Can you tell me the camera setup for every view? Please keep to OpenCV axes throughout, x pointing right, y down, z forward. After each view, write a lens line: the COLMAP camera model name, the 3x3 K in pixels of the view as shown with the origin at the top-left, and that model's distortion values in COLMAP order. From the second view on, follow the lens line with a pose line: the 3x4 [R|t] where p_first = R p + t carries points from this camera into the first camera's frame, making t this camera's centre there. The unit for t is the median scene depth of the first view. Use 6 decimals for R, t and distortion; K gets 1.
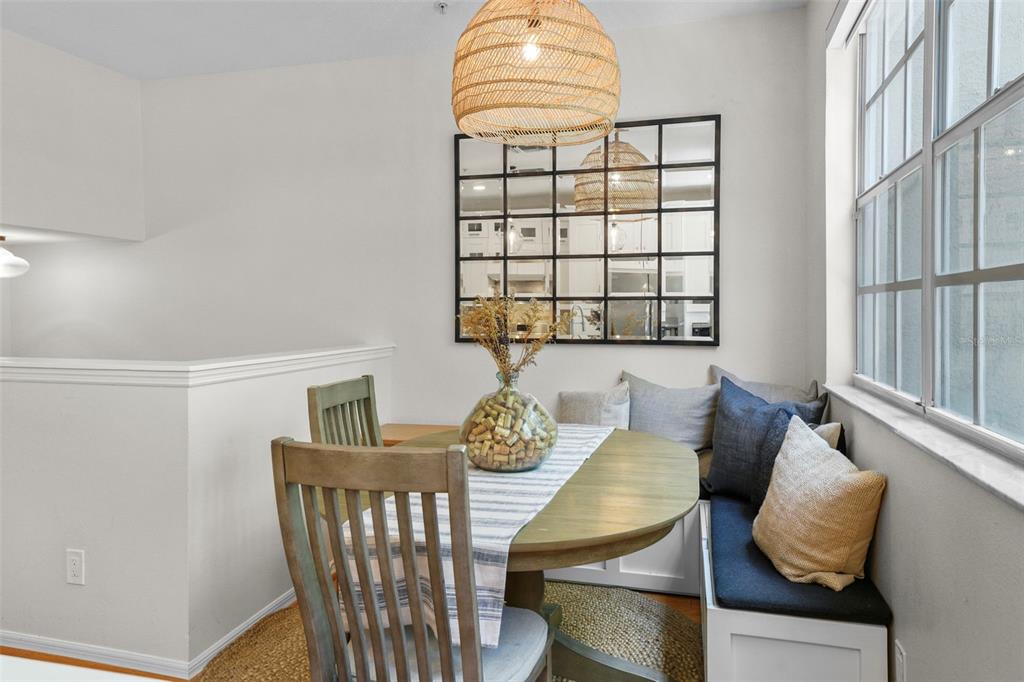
lens RADIAL K [[671.4, 0, 535.7], [0, 671.4, 316.7], [0, 0, 1]] dist [0.039044, -0.000932]
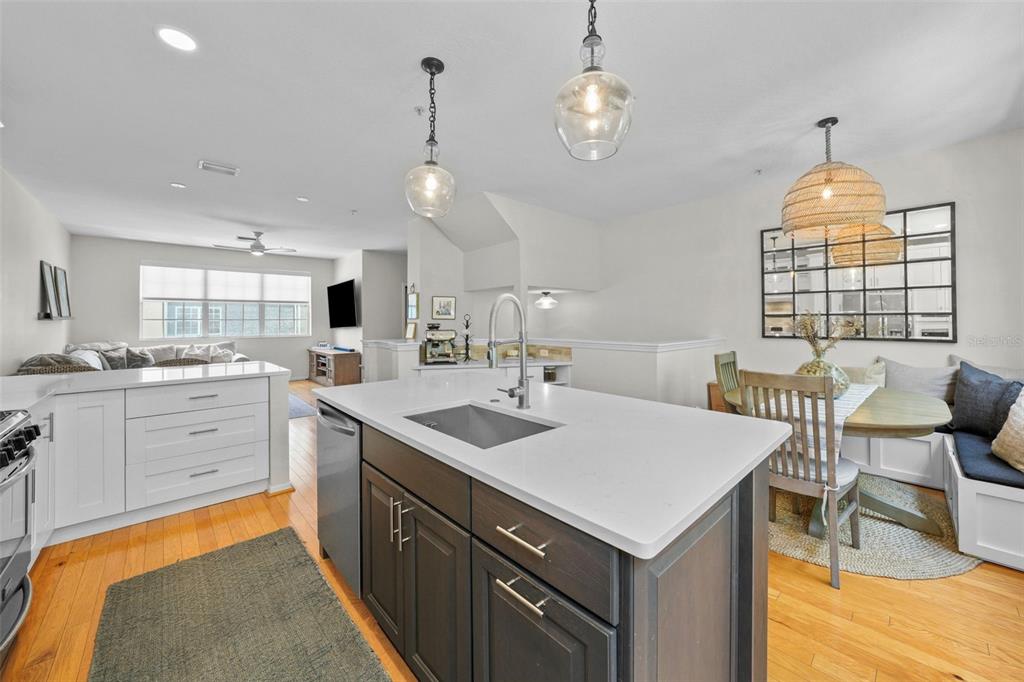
lens RADIAL K [[398.3, 0, 518.1], [0, 398.3, 316.0], [0, 0, 1]] dist [-0.008181, 0.001889]
pose [[0.854294, -0.009039, -0.519711, -0.152113], [-0.001624, 0.999797, -0.020059, -0.000559], [0.519787, 0.017980, 0.854107, -0.408994]]
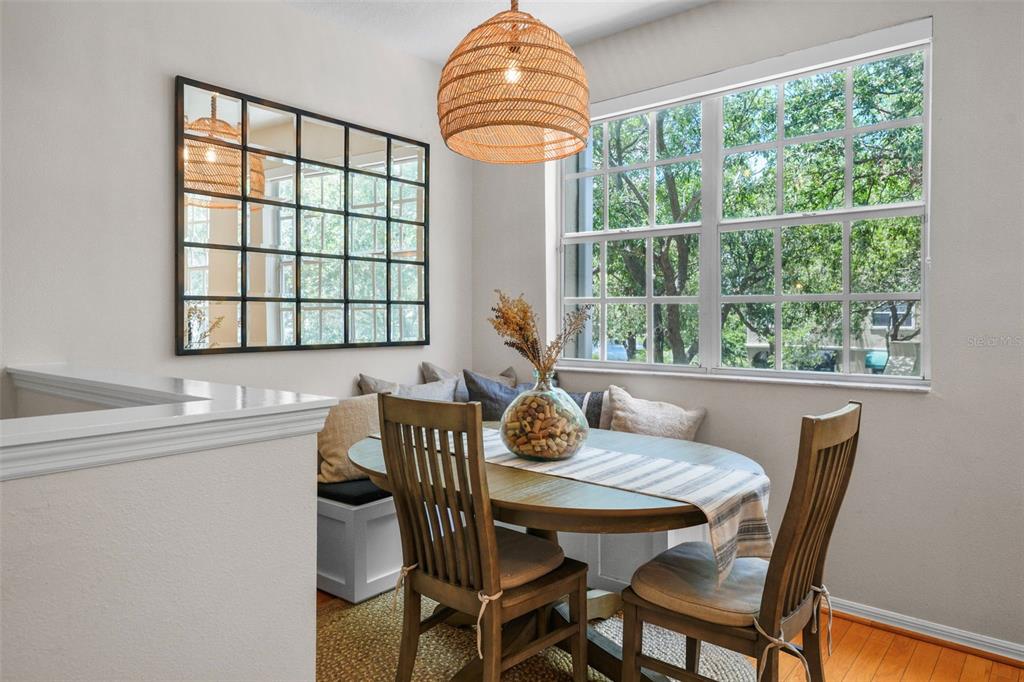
lens RADIAL K [[671.4, 0, 523.4], [0, 671.4, 317.8], [0, 0, 1]] dist [0.039044, -0.000932]
pose [[0.403739, -0.005827, 0.914856, -0.797248], [0.014334, 0.999897, 0.000043, 0.001087], [-0.914762, 0.013097, 0.403781, 0.430041]]
